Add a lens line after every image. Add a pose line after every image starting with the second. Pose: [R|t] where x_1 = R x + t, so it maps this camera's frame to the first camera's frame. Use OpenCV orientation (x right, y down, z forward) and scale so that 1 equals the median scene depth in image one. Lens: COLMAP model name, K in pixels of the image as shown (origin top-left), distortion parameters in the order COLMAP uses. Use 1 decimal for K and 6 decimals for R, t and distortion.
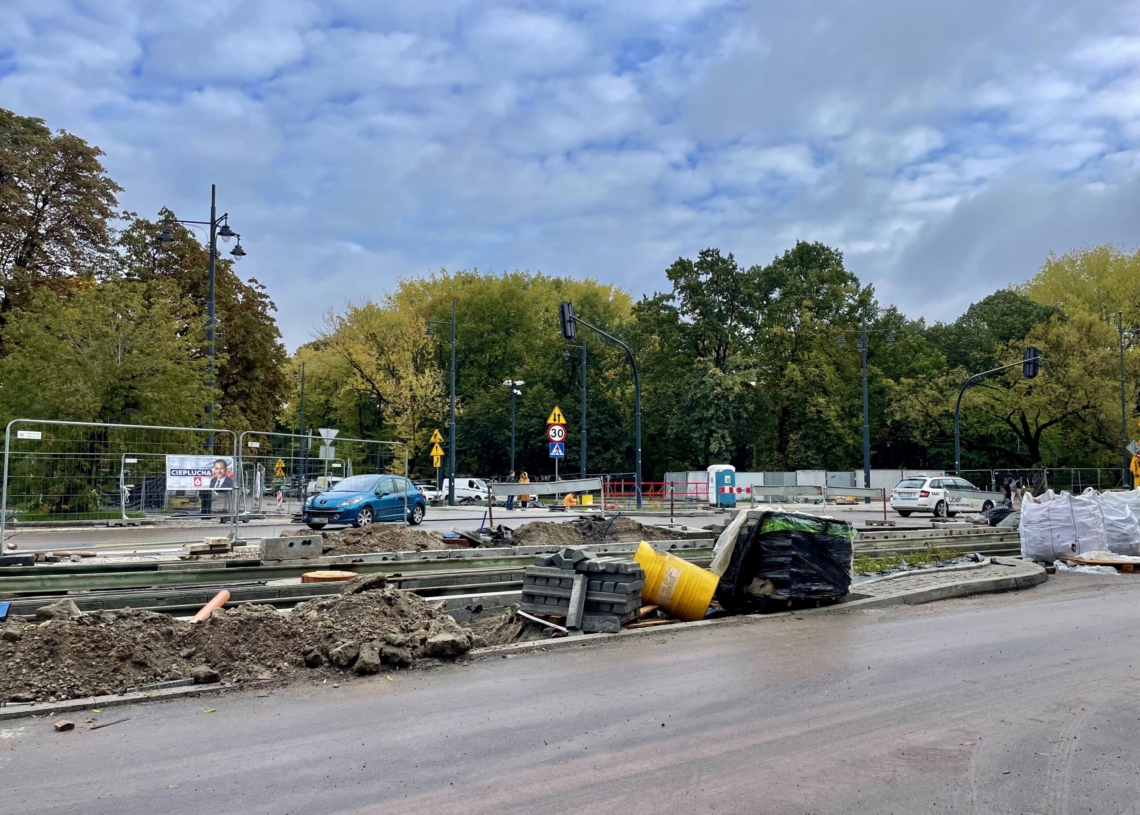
lens RADIAL K [[884.3, 0, 569.4], [0, 884.3, 410.0], [0, 0, 1]] dist [-0.003704, -0.007068]
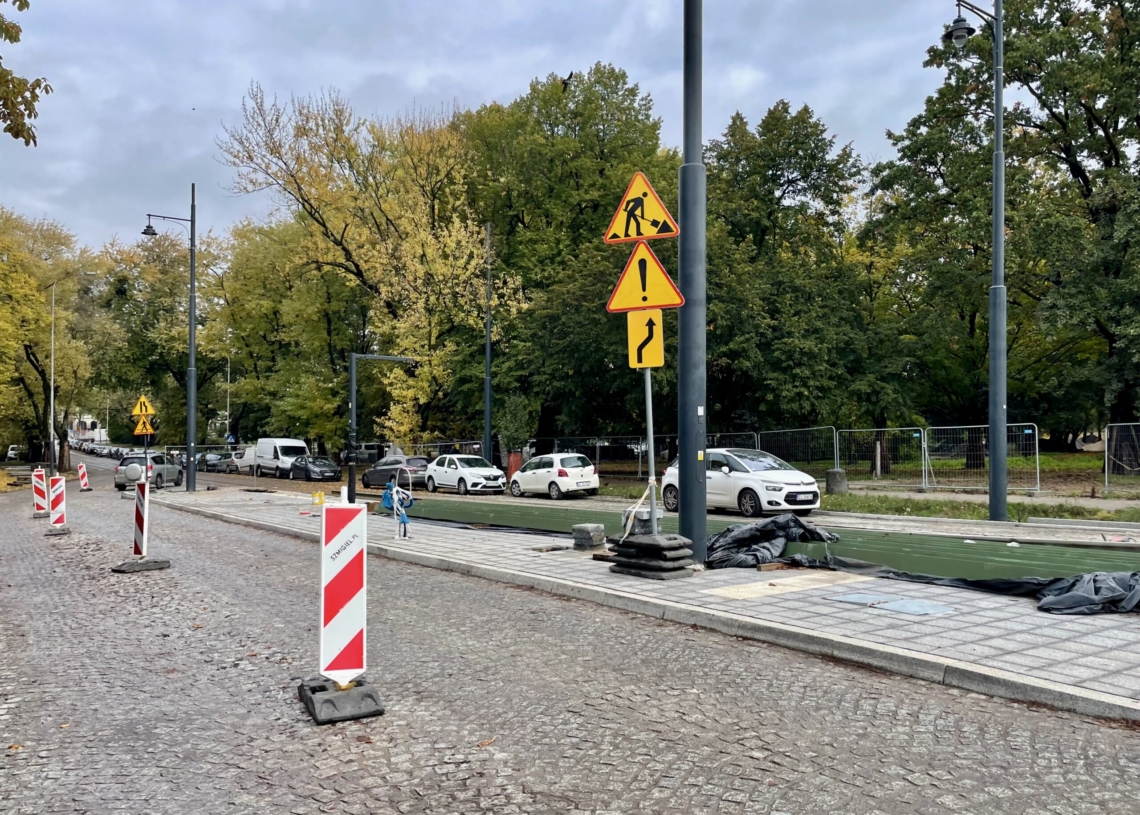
lens RADIAL K [[884.3, 0, 563.5], [0, 884.3, 412.9], [0, 0, 1]] dist [-0.003704, -0.007068]
pose [[0.999972, -0.004378, 0.006130, -0.104245], [0.004102, 0.999013, 0.044240, 0.040391], [-0.006318, -0.044214, 0.999002, 0.499888]]
